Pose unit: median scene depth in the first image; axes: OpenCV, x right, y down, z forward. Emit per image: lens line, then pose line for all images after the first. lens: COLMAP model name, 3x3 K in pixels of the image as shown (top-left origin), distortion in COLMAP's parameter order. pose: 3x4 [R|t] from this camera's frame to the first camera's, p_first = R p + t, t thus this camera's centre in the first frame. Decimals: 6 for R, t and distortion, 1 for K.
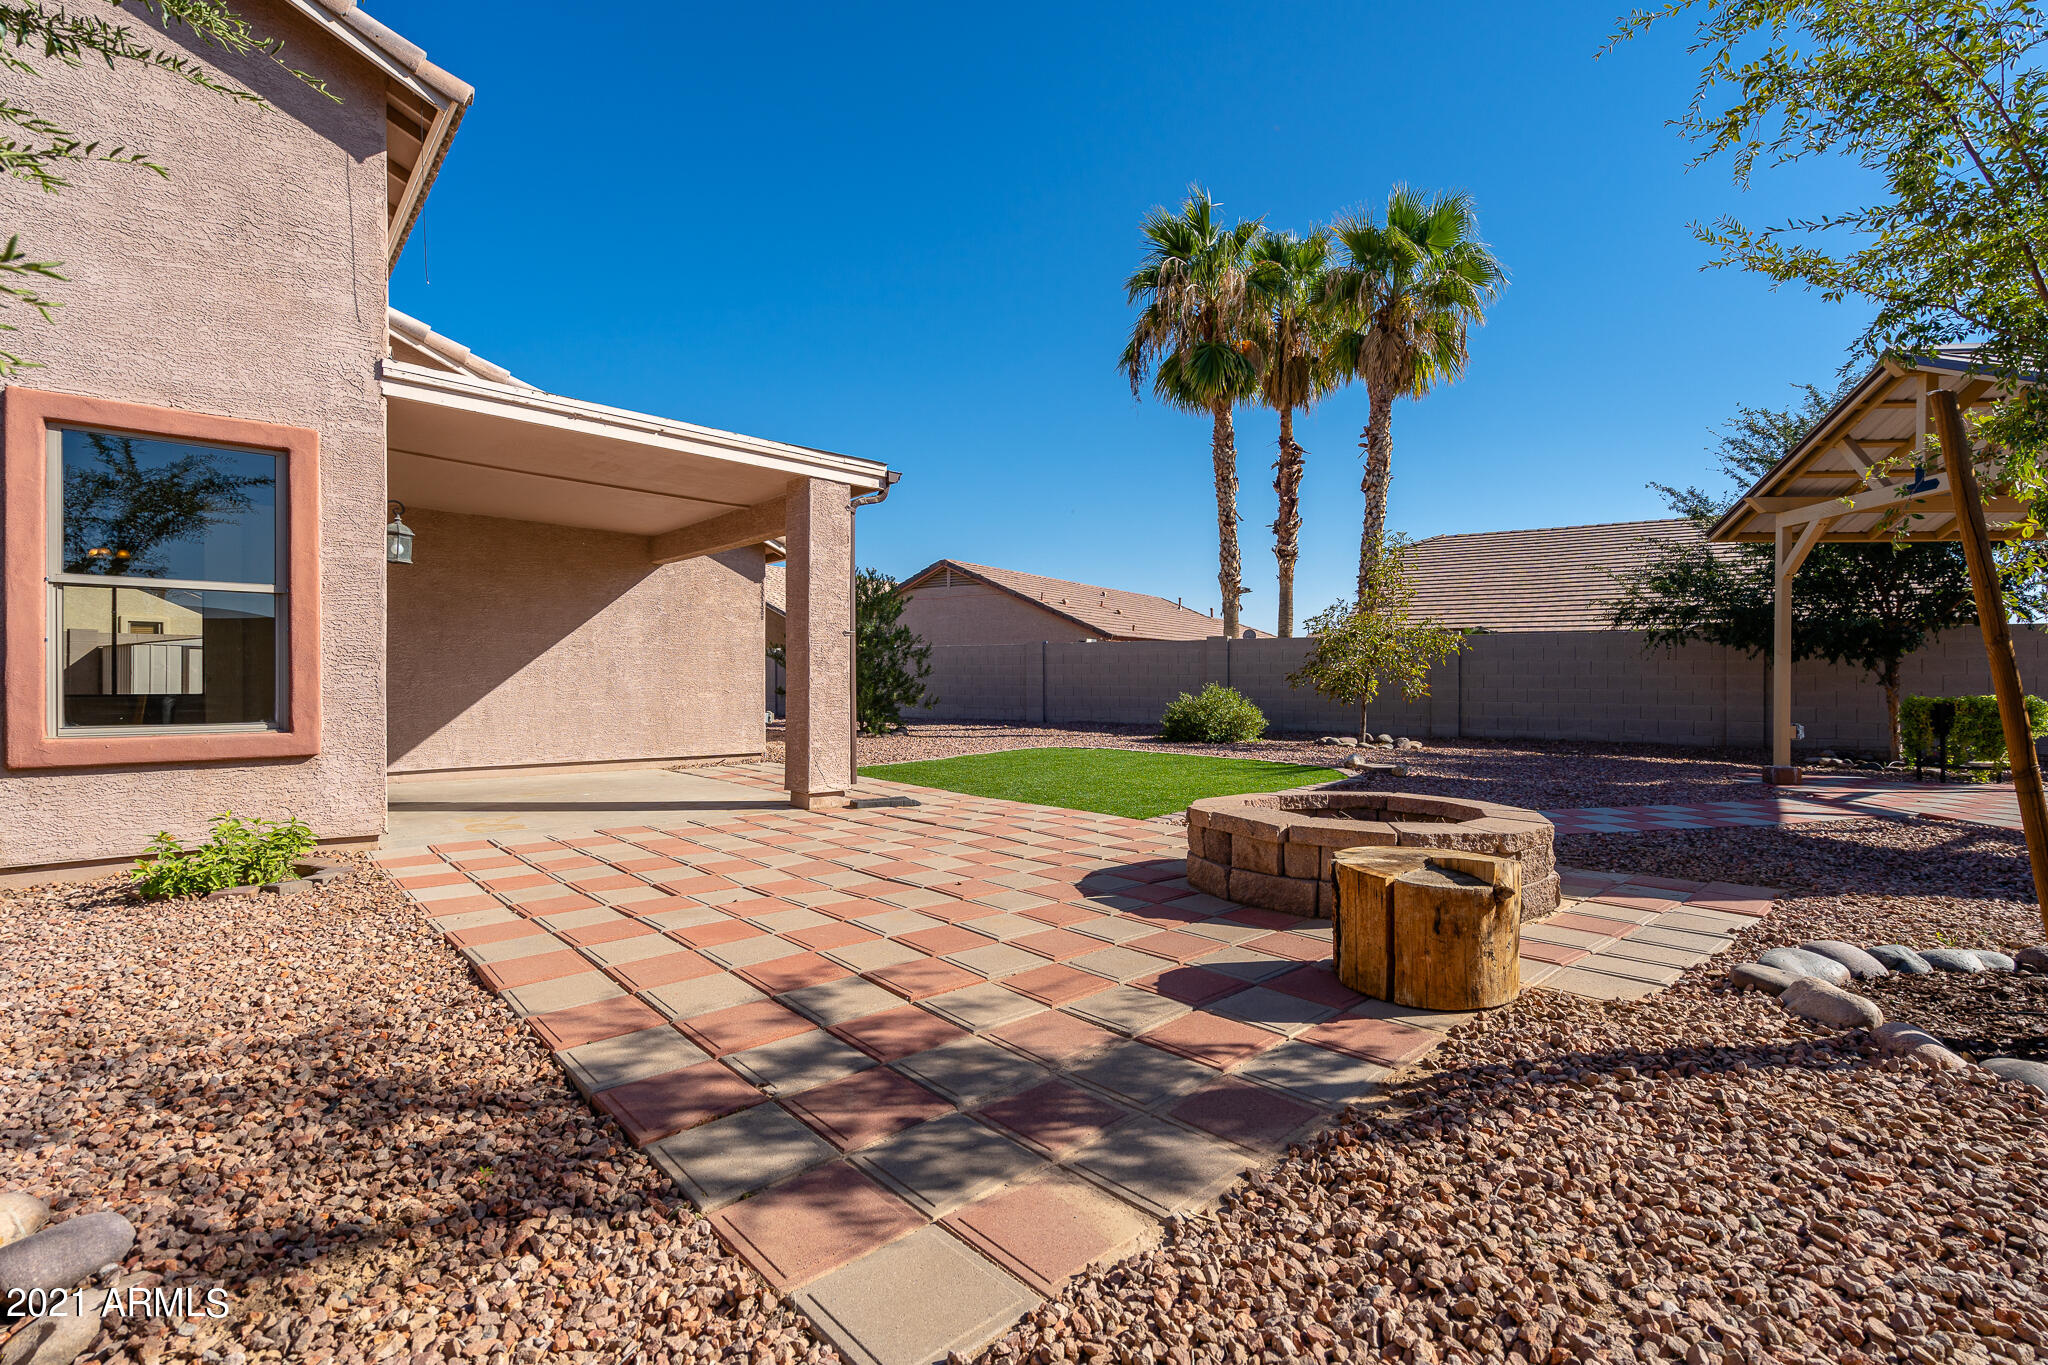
lens RADIAL K [[929.4, 0, 1043.8], [0, 929.4, 684.7], [0, 0, 1]] dist [-0.005664, 0.001077]
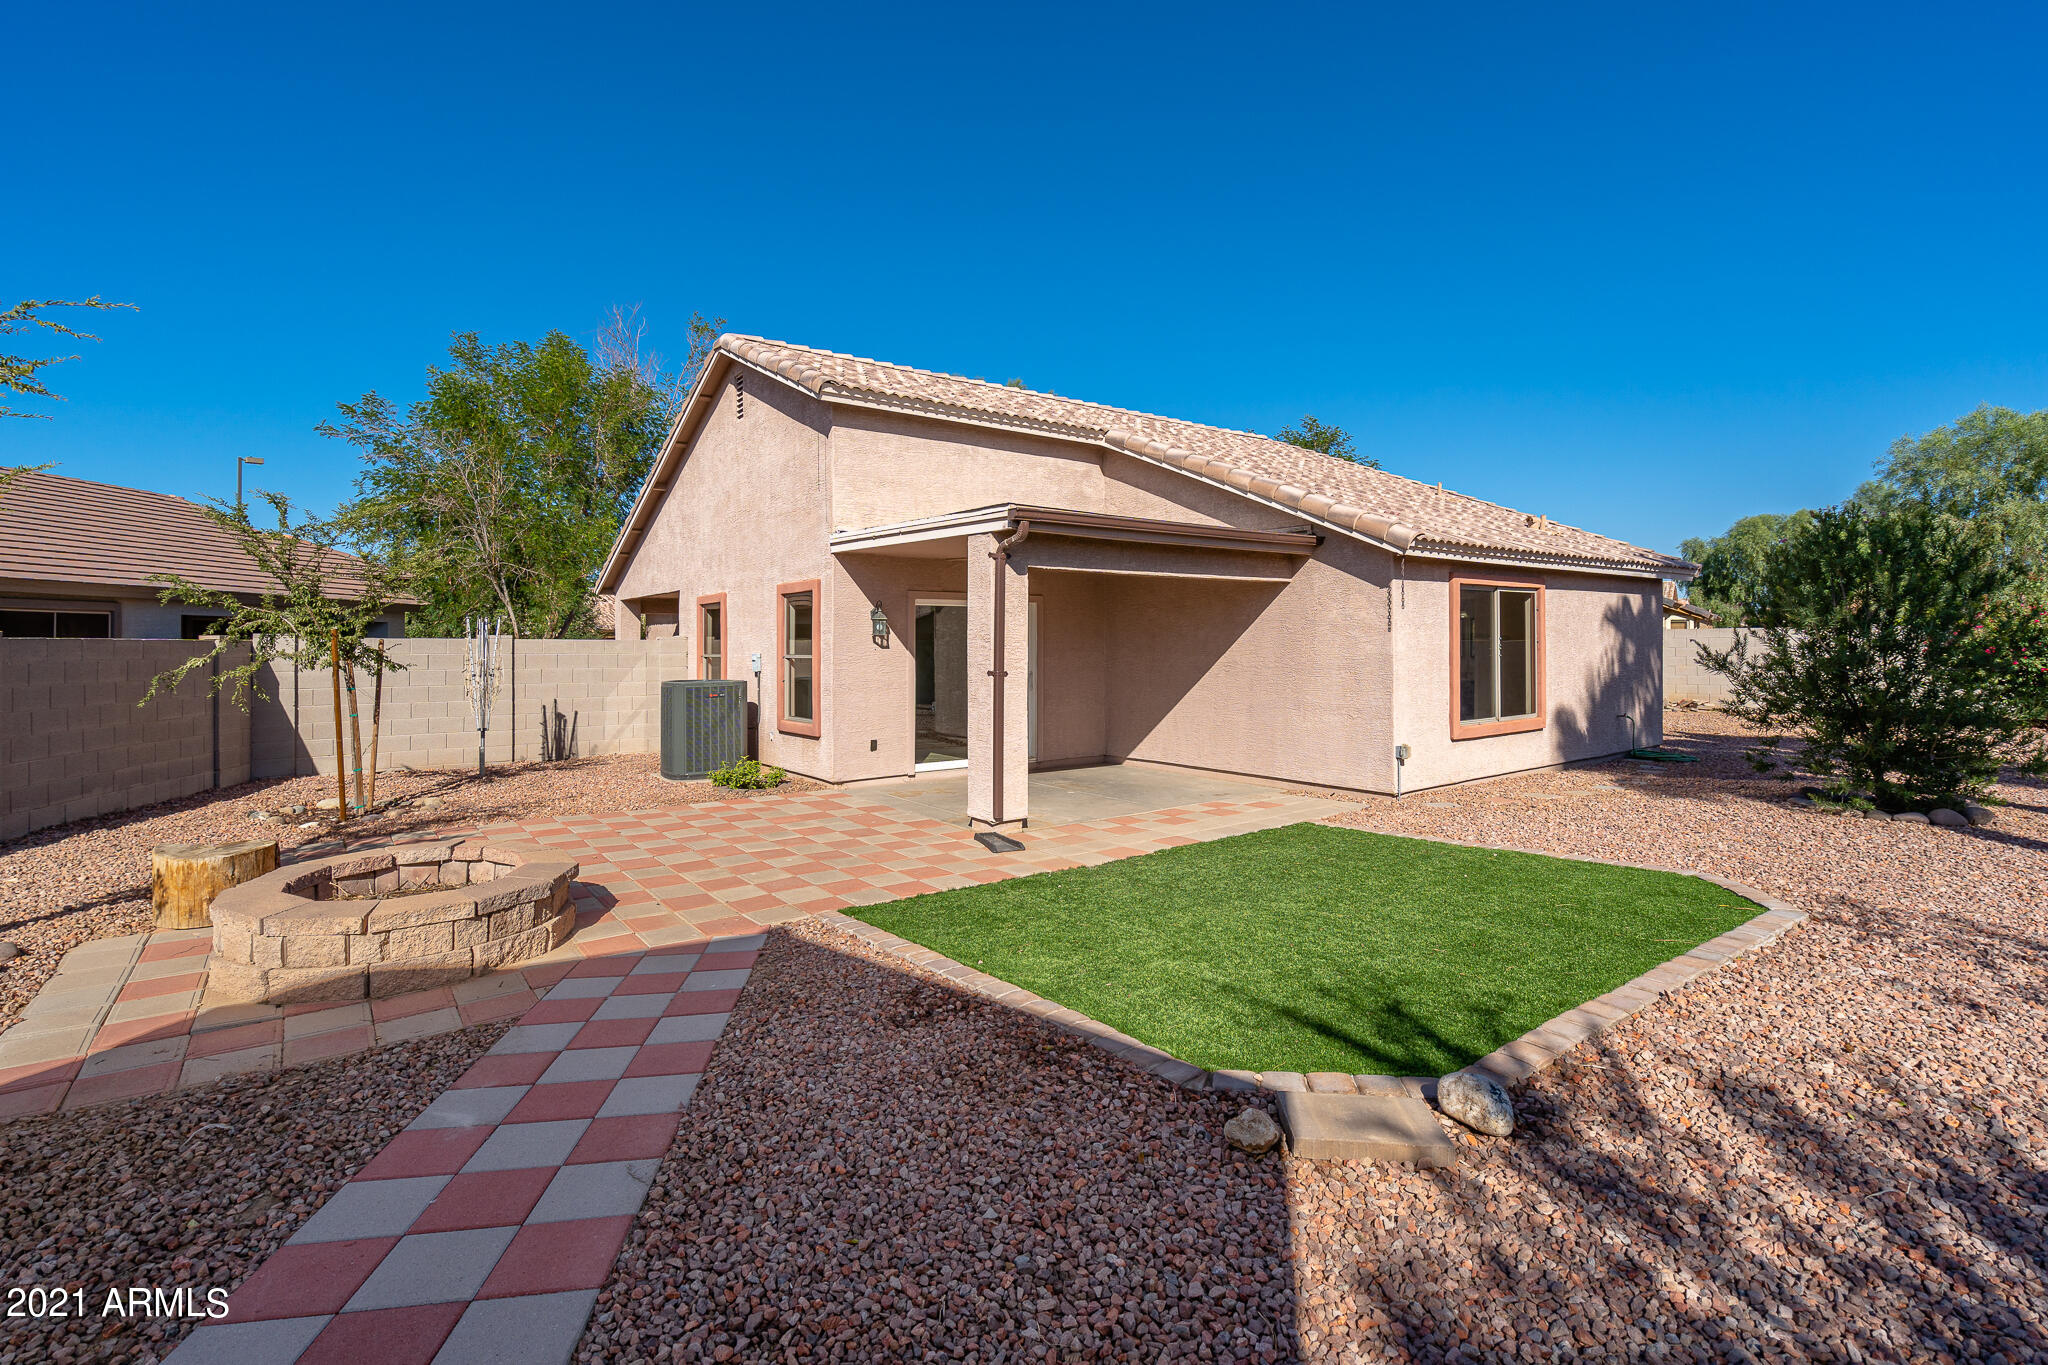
lens RADIAL K [[929.4, 0, 1026.9], [0, 929.4, 637.1], [0, 0, 1]] dist [-0.005664, 0.001077]
pose [[-0.092894, -0.011730, -0.995607, 1.189752], [0.001812, 0.999927, -0.011950, -0.116668], [0.995674, -0.002914, -0.092866, 1.608231]]
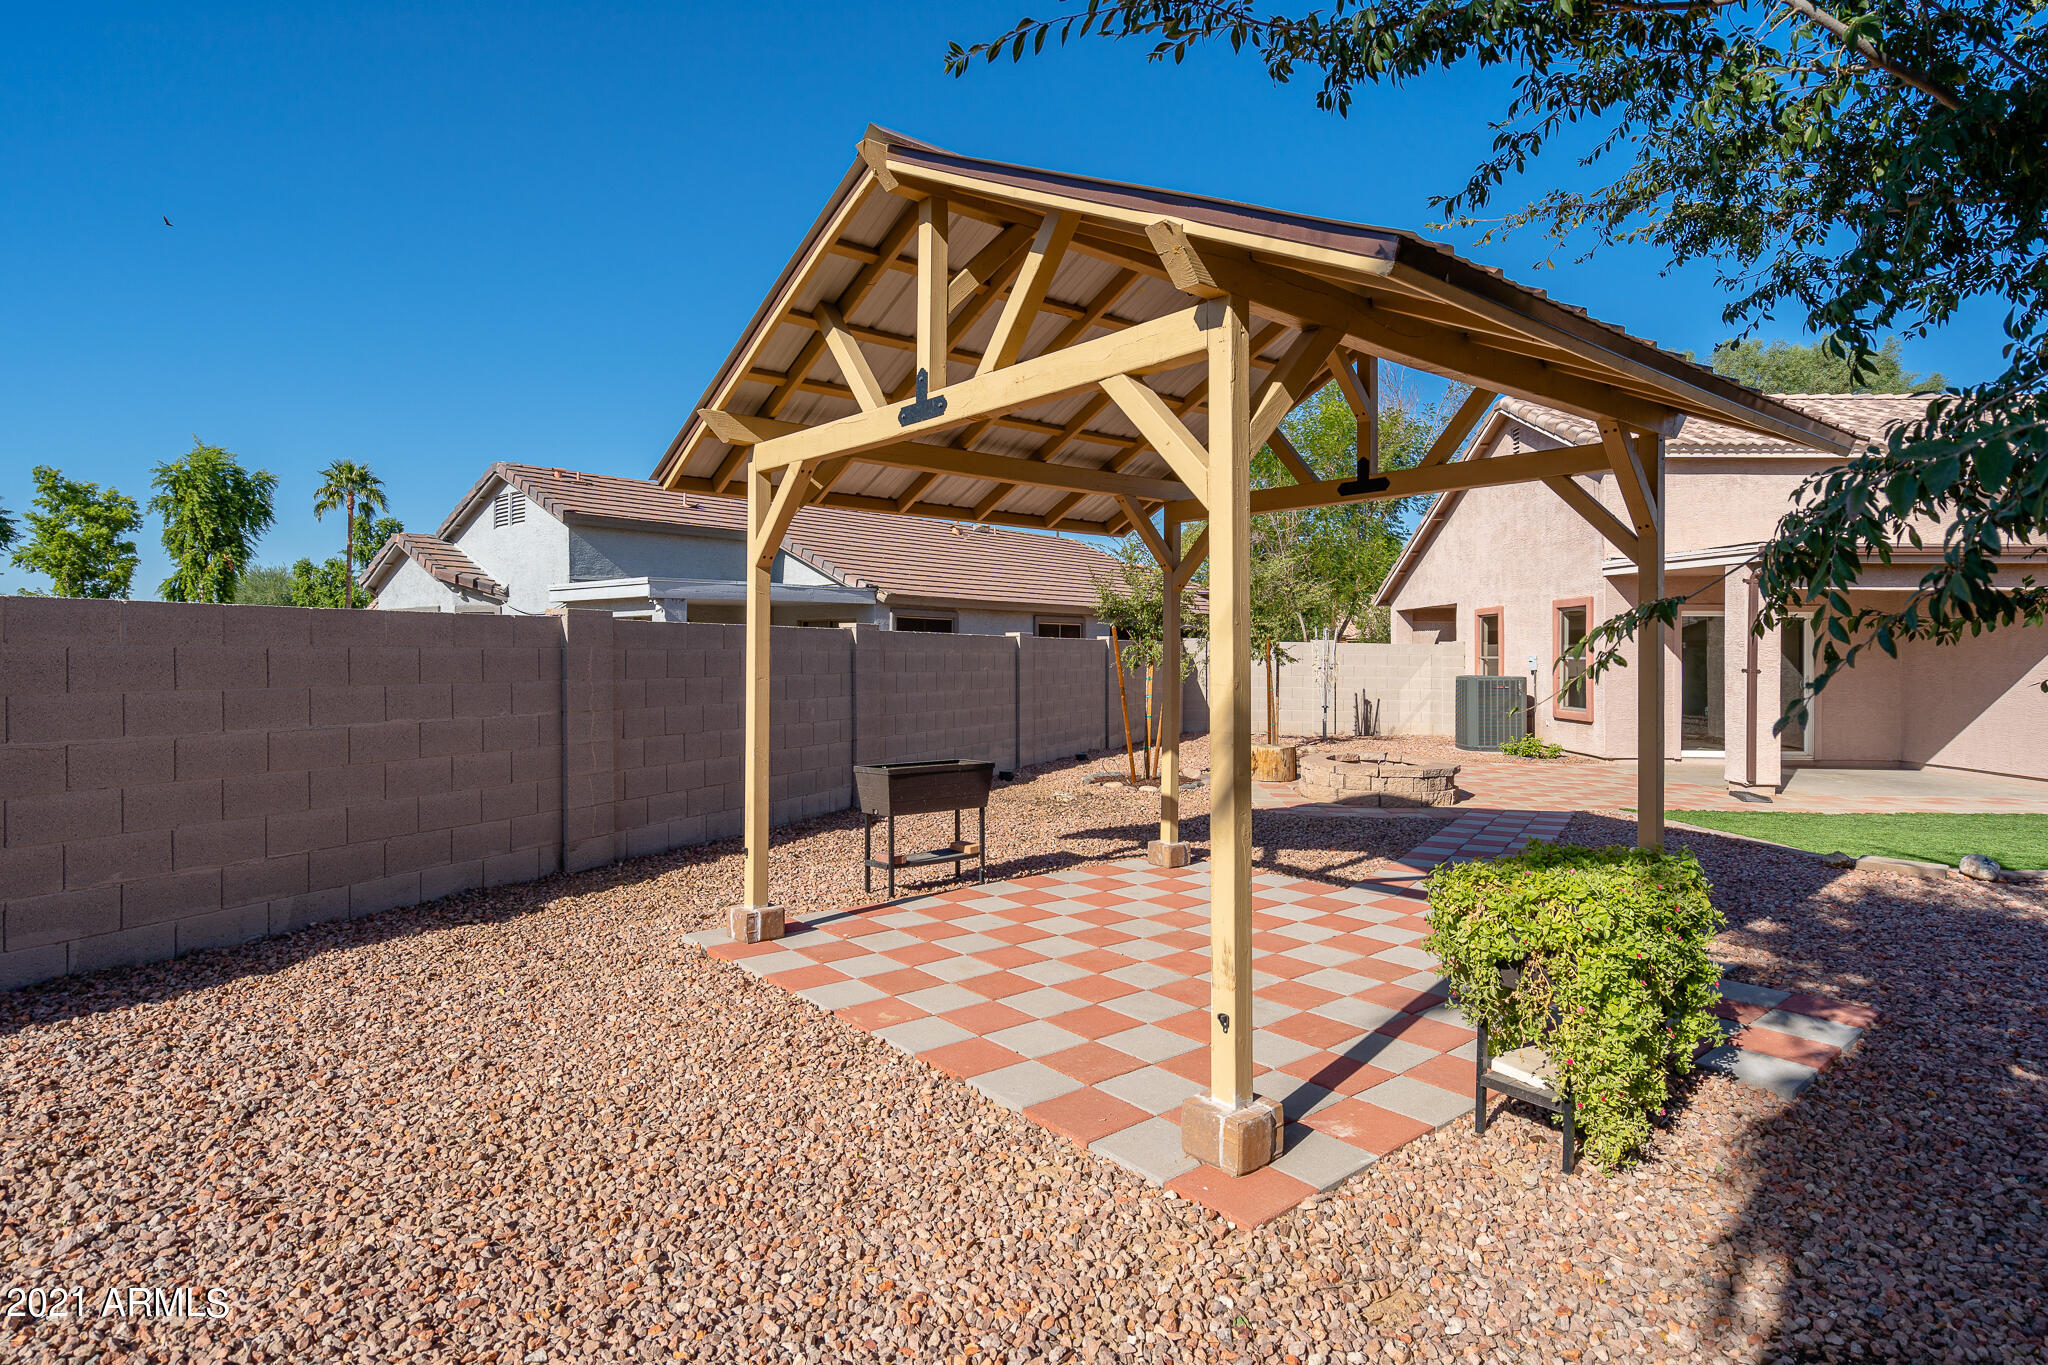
lens RADIAL K [[1075.5, 0, 1018.1], [0, 1075.5, 633.9], [0, 0, 1]] dist [-0.002639, 0.000440]
pose [[-0.700517, -0.021353, -0.713316, 2.405340], [-0.013221, 0.999769, -0.016944, -0.095416], [0.713513, -0.002439, -0.700638, 1.906954]]
